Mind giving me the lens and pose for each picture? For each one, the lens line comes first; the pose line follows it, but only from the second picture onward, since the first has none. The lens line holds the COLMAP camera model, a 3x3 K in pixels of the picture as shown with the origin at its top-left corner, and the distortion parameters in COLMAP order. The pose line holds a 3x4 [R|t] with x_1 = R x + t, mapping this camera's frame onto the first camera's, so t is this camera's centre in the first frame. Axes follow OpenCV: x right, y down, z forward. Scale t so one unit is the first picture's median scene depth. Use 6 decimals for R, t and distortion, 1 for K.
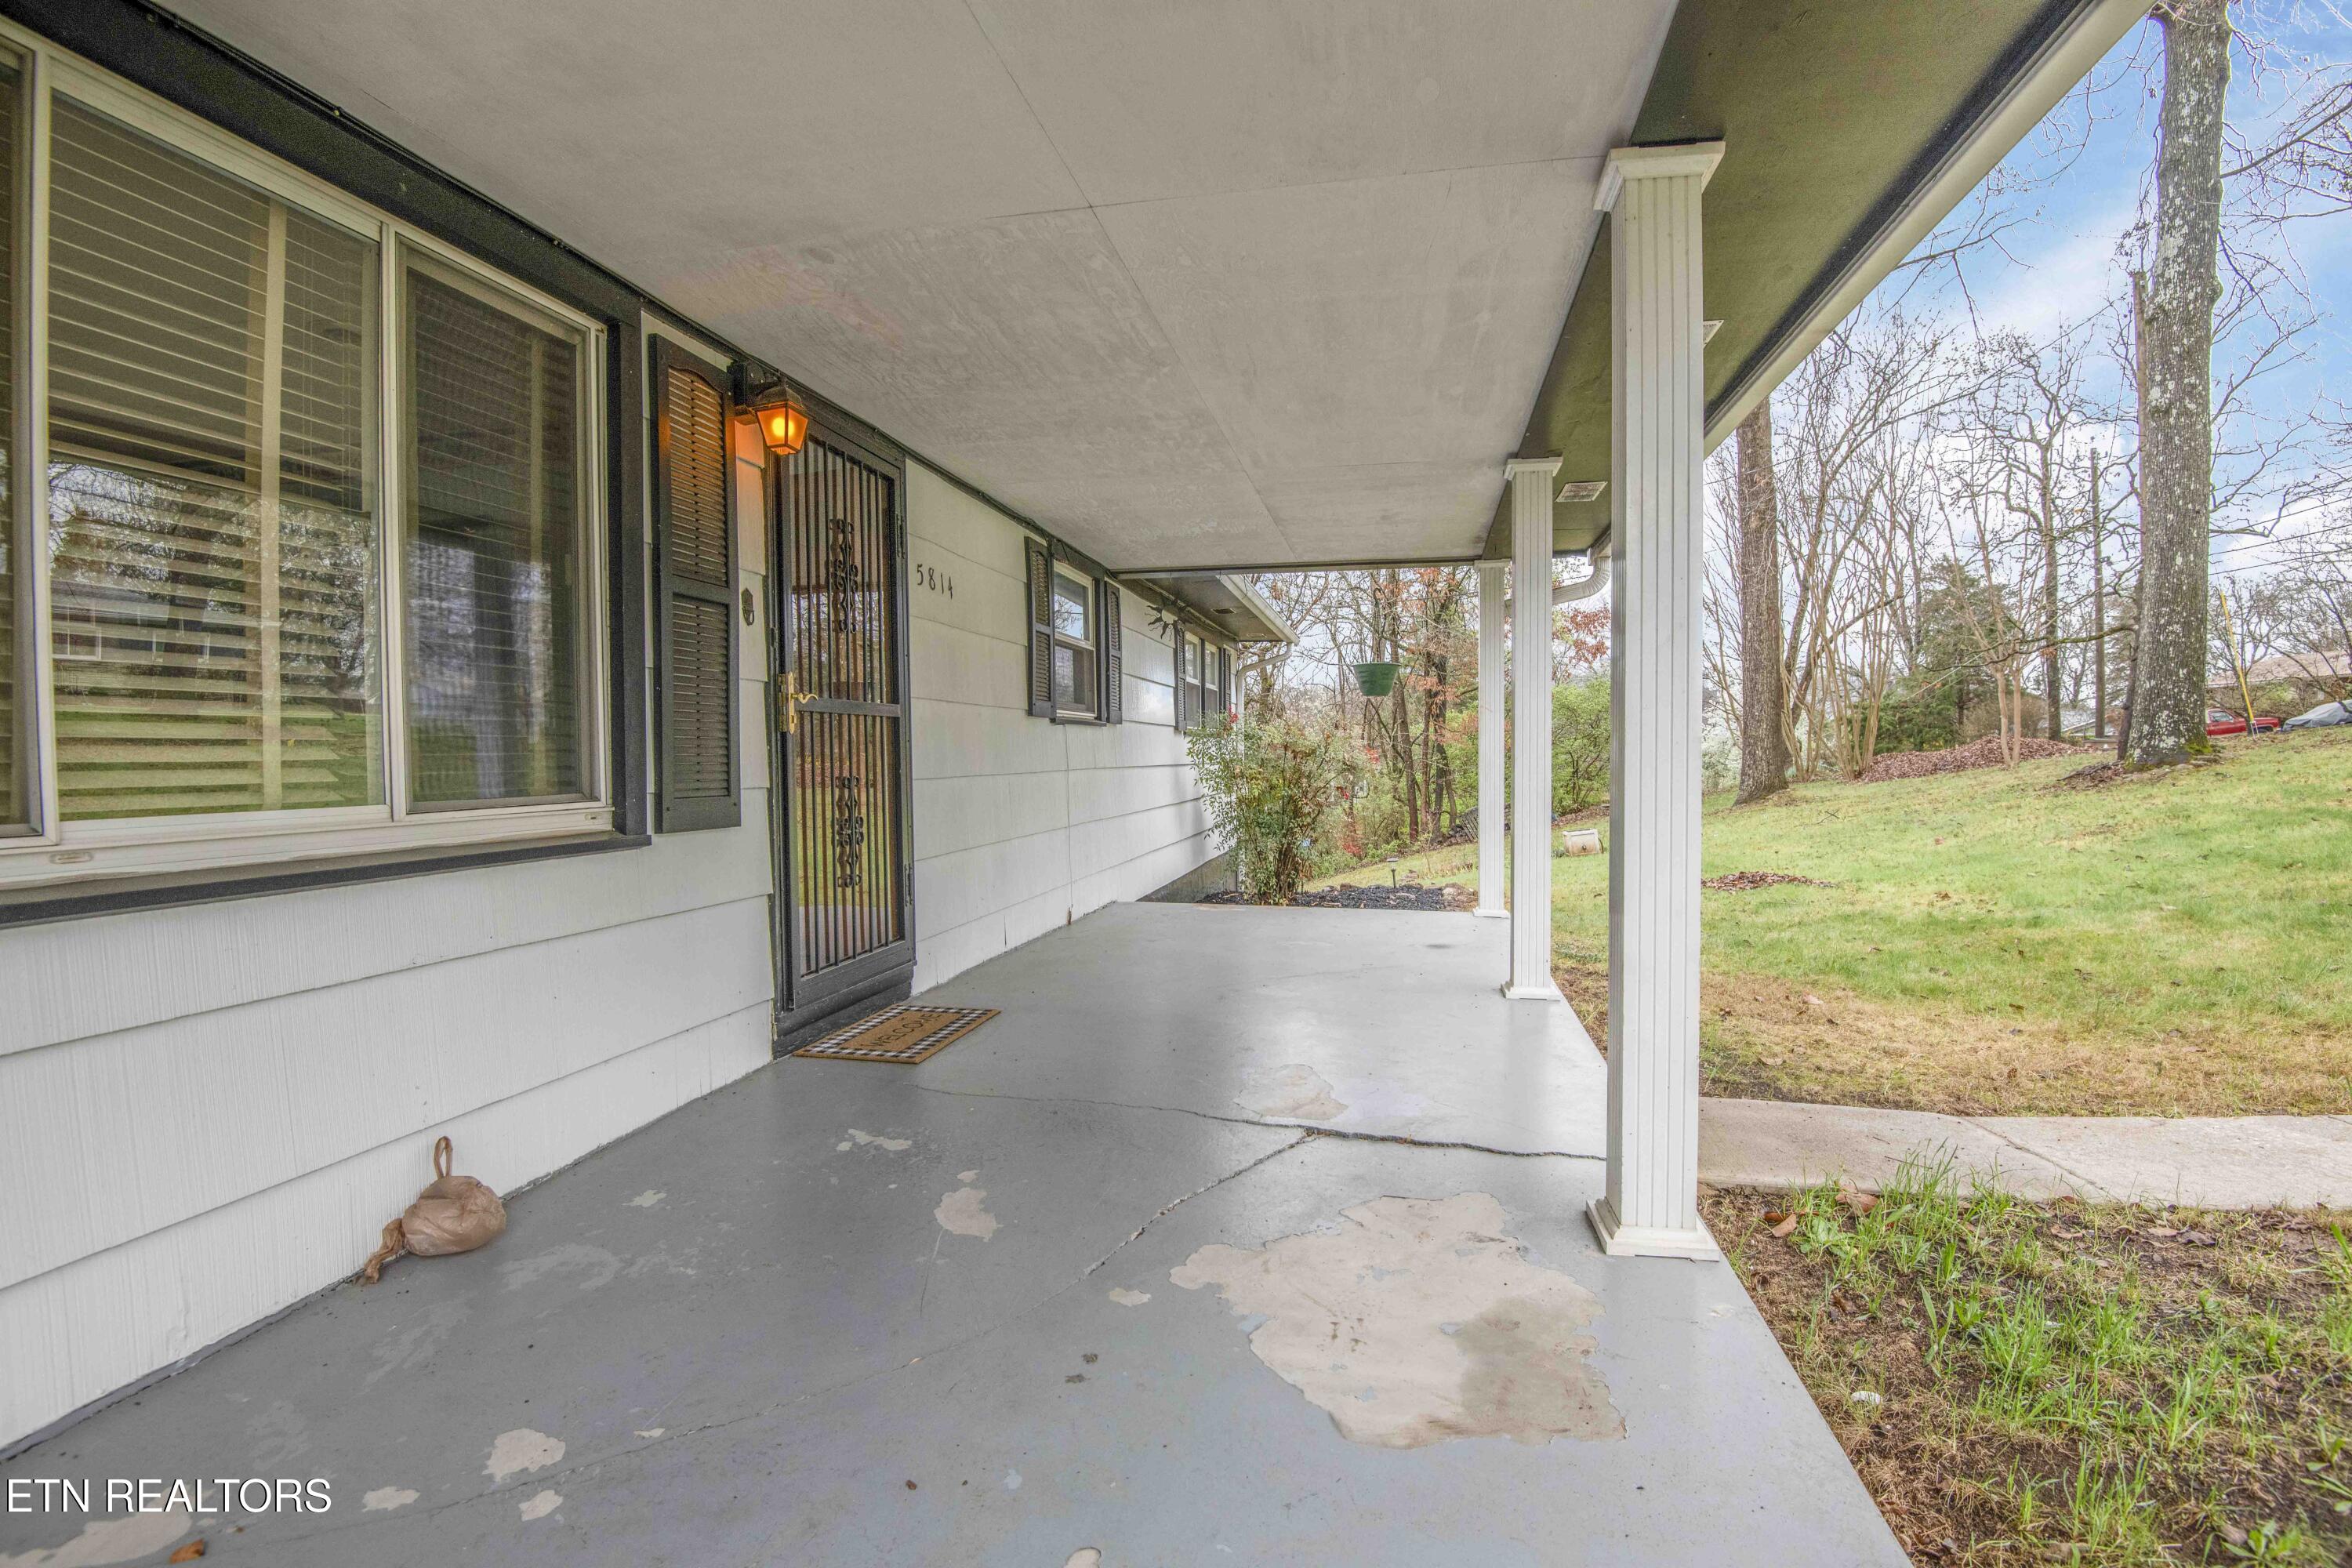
lens RADIAL K [[1086.4, 0, 1184.6], [0, 1086.4, 785.7], [0, 0, 1]] dist [-0.021981, -0.010464]
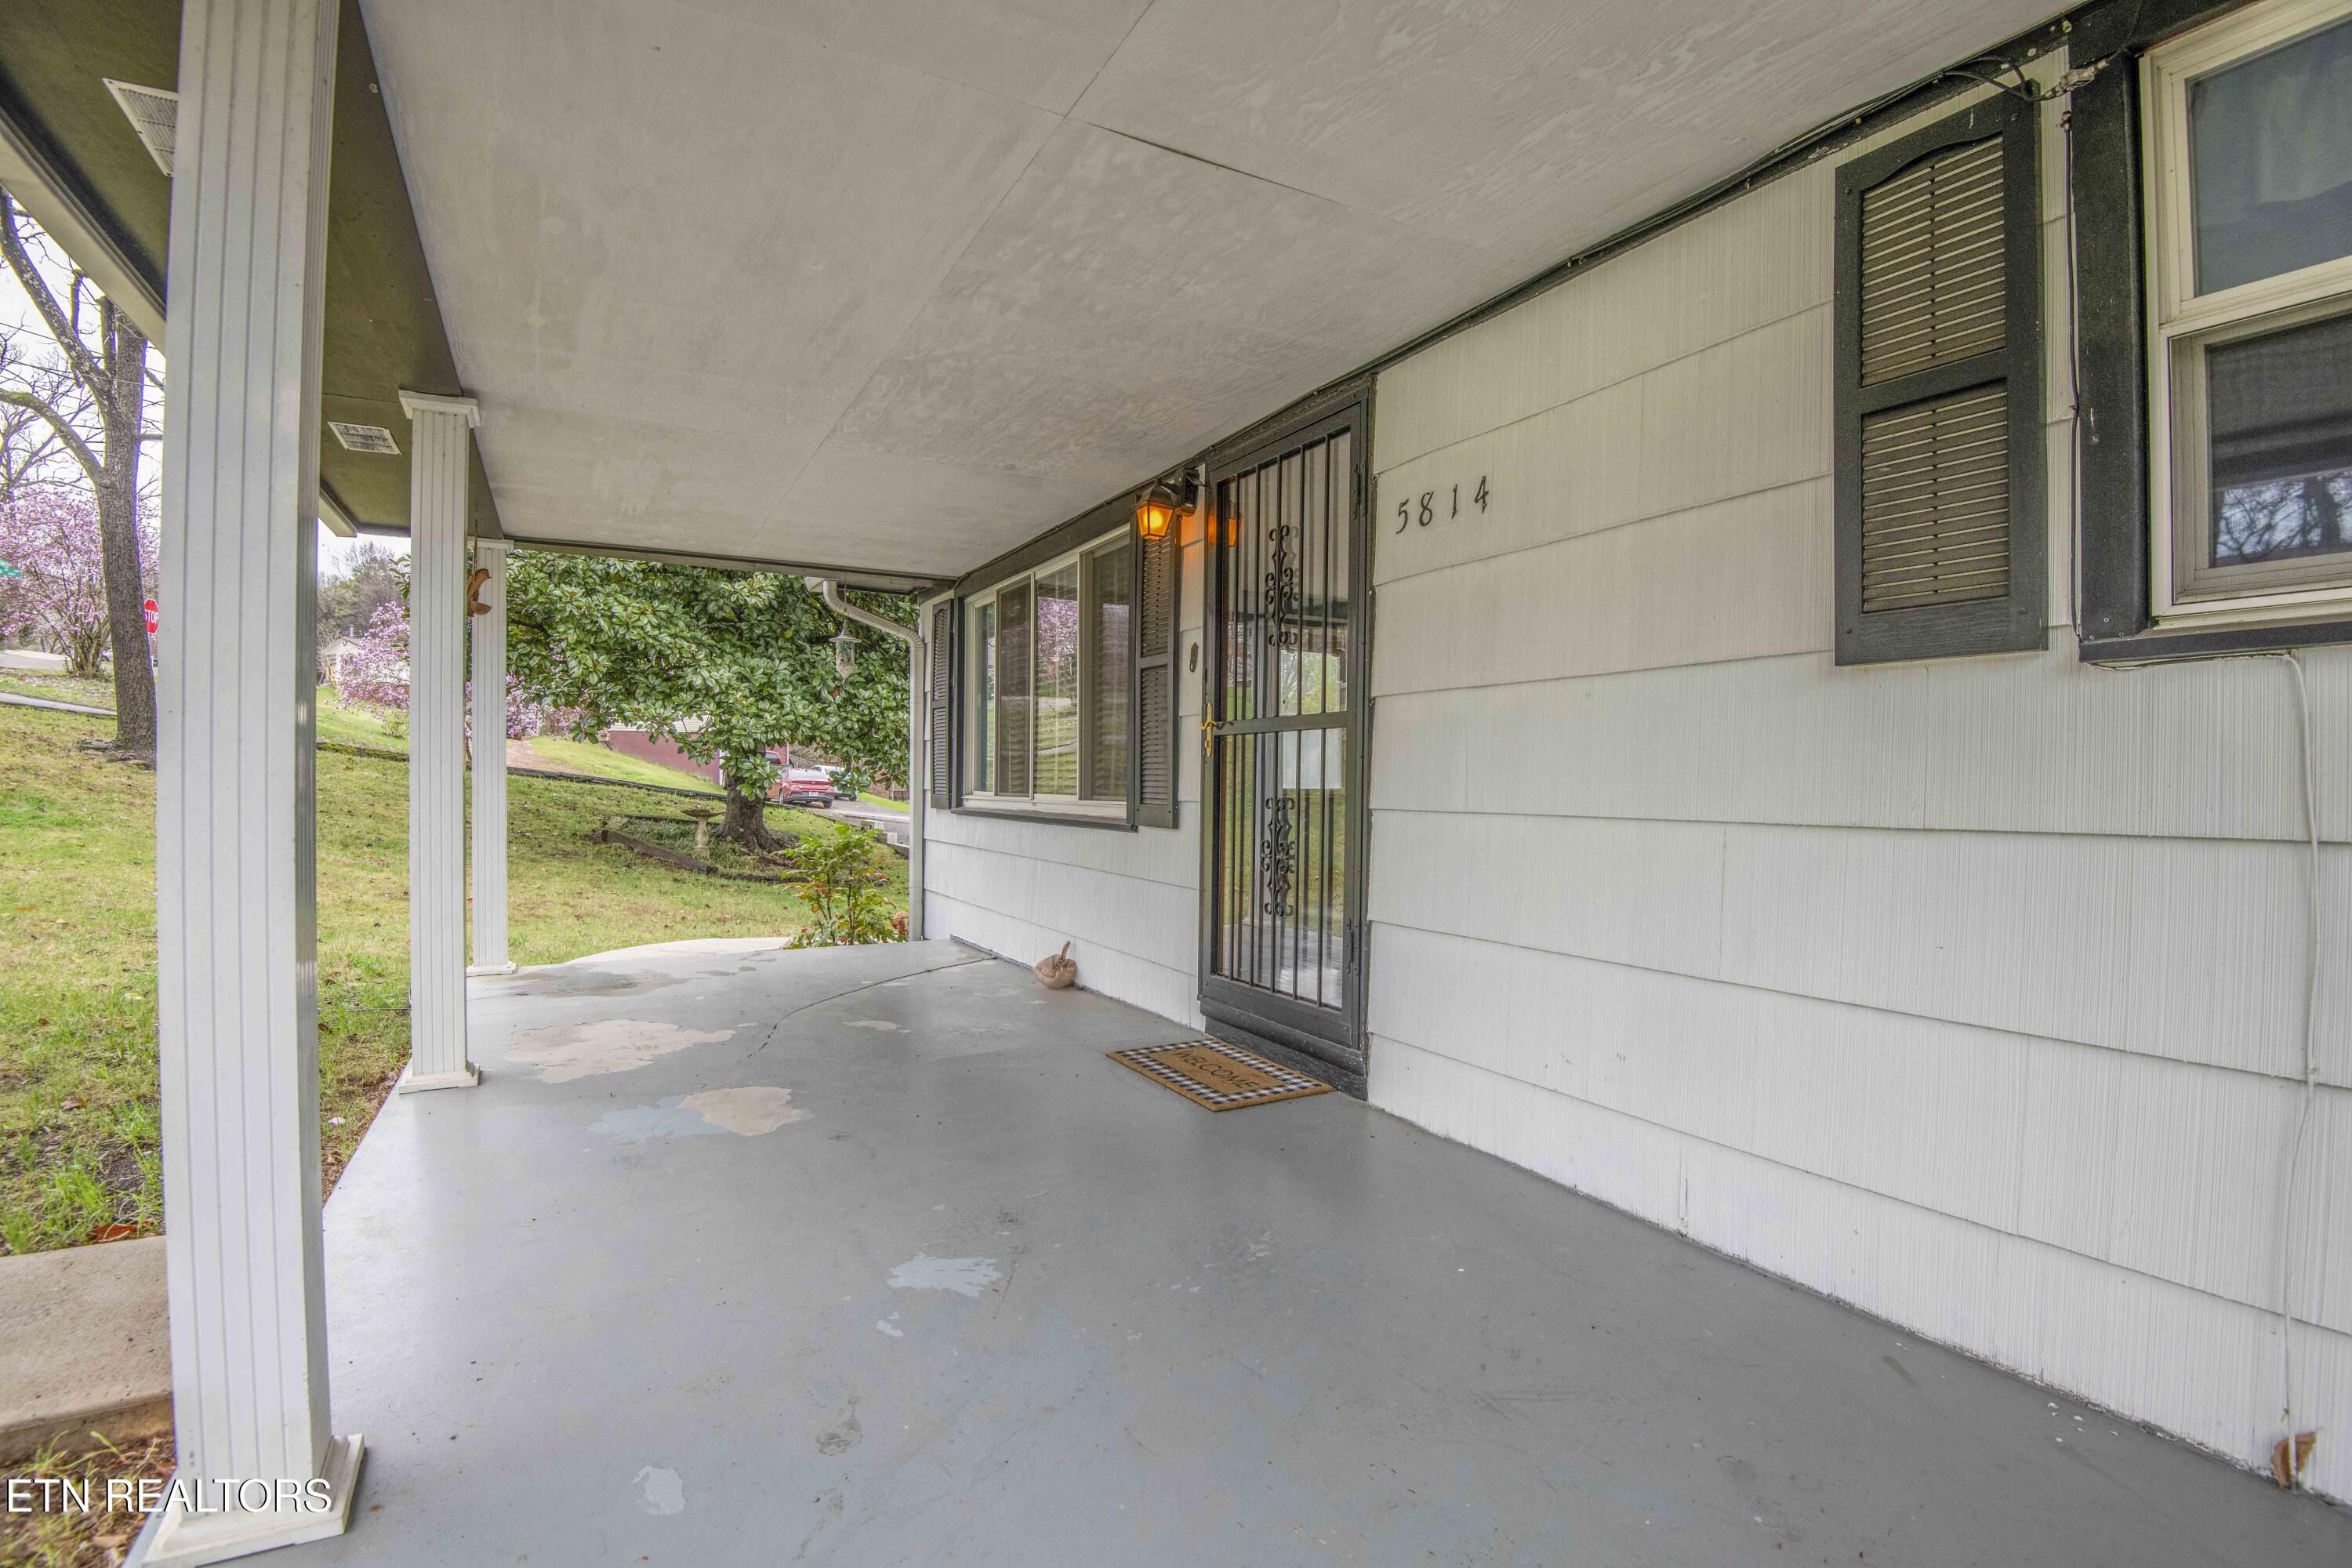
lens RADIAL K [[1086.4, 0, 1193.2], [0, 1086.4, 783.0], [0, 0, 1]] dist [-0.021981, -0.010464]
pose [[-0.750375, 0.002187, -0.661008, 0.387788], [-0.019996, 0.999462, 0.026007, -0.046604], [0.660709, 0.032732, -0.749928, 1.752669]]
